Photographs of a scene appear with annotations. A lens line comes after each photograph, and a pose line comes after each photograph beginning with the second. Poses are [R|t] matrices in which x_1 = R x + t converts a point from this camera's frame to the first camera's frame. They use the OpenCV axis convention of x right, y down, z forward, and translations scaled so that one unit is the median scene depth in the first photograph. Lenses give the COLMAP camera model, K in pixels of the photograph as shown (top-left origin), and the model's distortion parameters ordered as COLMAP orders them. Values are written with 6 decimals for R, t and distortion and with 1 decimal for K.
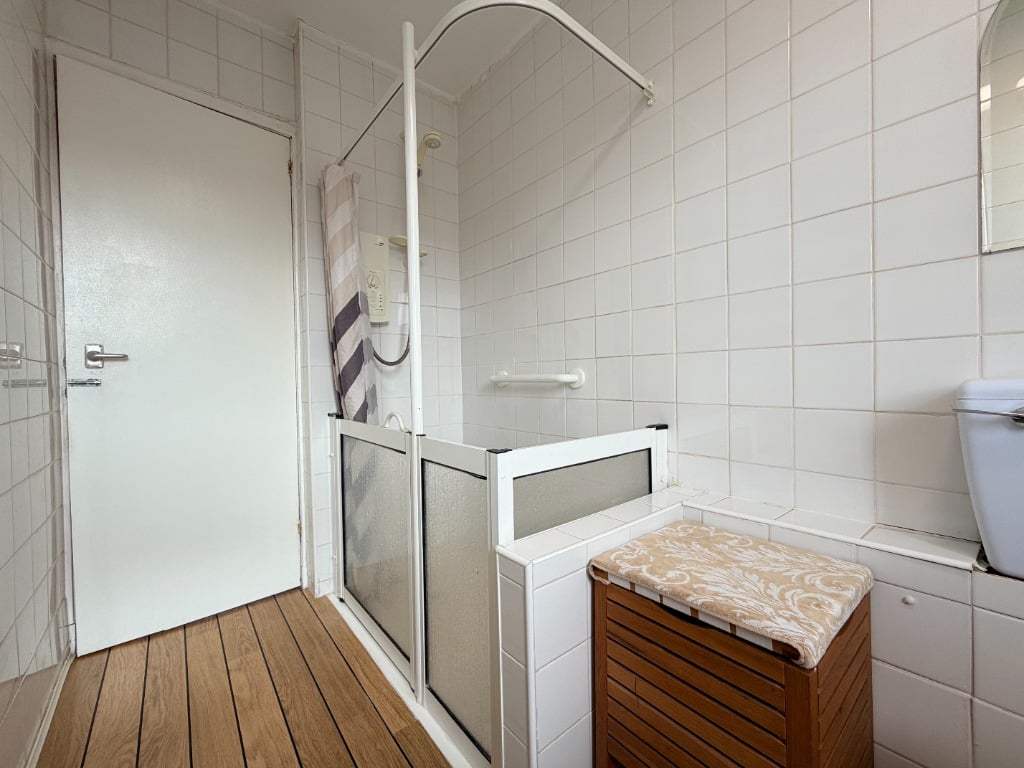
lens RADIAL K [[409.4, 0, 508.6], [0, 409.4, 381.2], [0, 0, 1]] dist [0.001599, 0.000169]
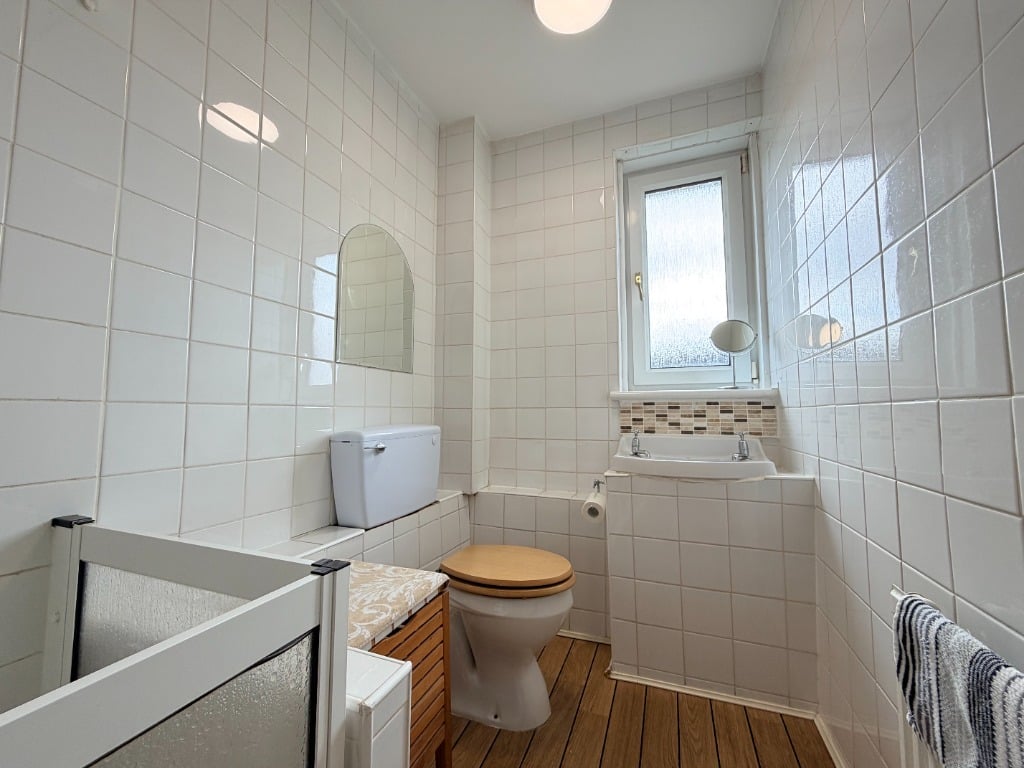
lens RADIAL K [[409.4, 0, 508.6], [0, 409.4, 381.2], [0, 0, 1]] dist [0.001599, 0.000169]
pose [[-0.488332, 0.080374, 0.868949, -0.859732], [0.009741, 0.996190, -0.086669, -0.062678], [-0.872604, -0.033859, -0.487254, 1.301648]]
